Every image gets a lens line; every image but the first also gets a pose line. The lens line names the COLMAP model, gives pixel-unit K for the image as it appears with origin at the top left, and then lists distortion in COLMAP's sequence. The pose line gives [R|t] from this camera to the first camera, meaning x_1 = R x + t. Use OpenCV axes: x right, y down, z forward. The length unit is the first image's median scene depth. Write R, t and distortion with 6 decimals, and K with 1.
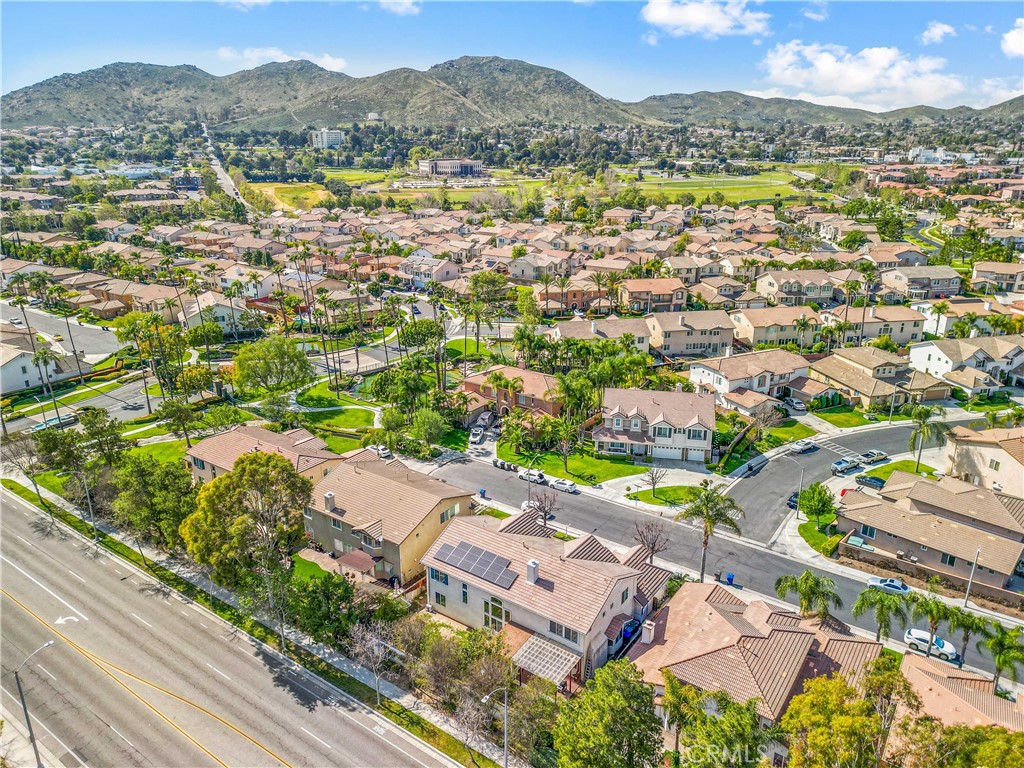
lens RADIAL K [[712.6, 0, 512.0], [0, 712.6, 384.0], [0, 0, 1]] dist [0.081329, -0.074047]
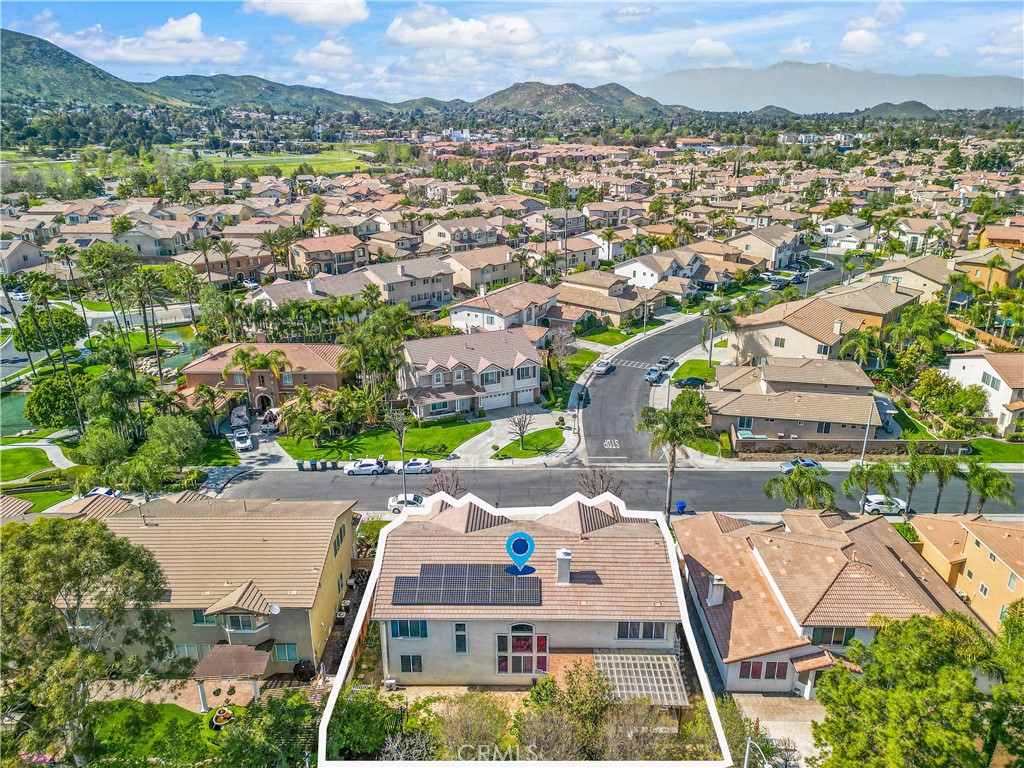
lens RADIAL K [[712.6, 0, 512.0], [0, 712.6, 384.0], [0, 0, 1]] dist [0.081329, -0.074047]
pose [[0.824040, -0.194639, 0.532046, -0.200039], [0.187957, 0.979865, 0.067355, 0.020563], [-0.534444, 0.044499, 0.844032, 0.256665]]
